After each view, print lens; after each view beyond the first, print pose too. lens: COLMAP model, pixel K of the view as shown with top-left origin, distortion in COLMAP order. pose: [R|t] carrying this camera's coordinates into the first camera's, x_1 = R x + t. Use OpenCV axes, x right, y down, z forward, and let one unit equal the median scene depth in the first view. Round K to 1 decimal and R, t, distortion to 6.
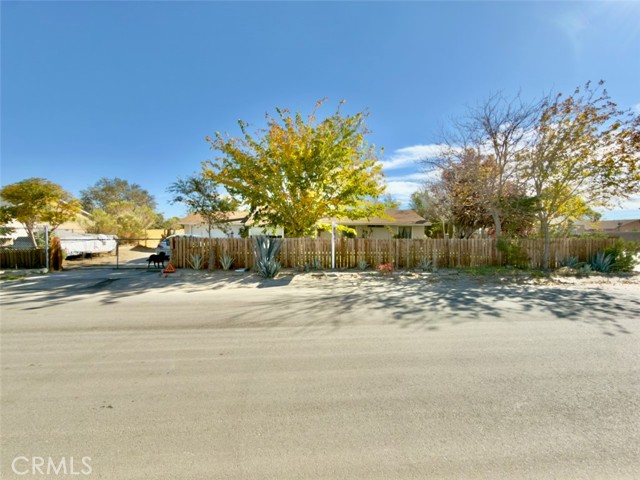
lens RADIAL K [[254.5, 0, 320.4], [0, 254.5, 239.4], [0, 0, 1]] dist [0.001583, -0.000296]
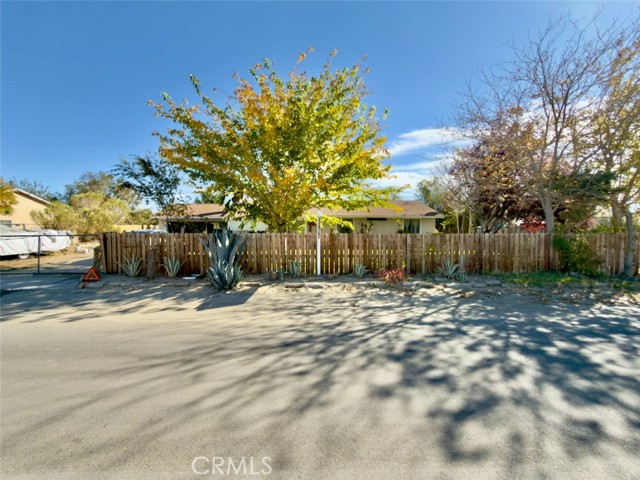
lens RADIAL K [[254.5, 0, 303.2], [0, 254.5, 235.6], [0, 0, 1]] dist [0.001583, -0.000296]
pose [[0.998074, -0.002927, -0.061971, 0.044359], [0.003090, 0.999992, 0.002532, -0.000055], [0.061963, -0.002719, 0.998075, 0.238900]]
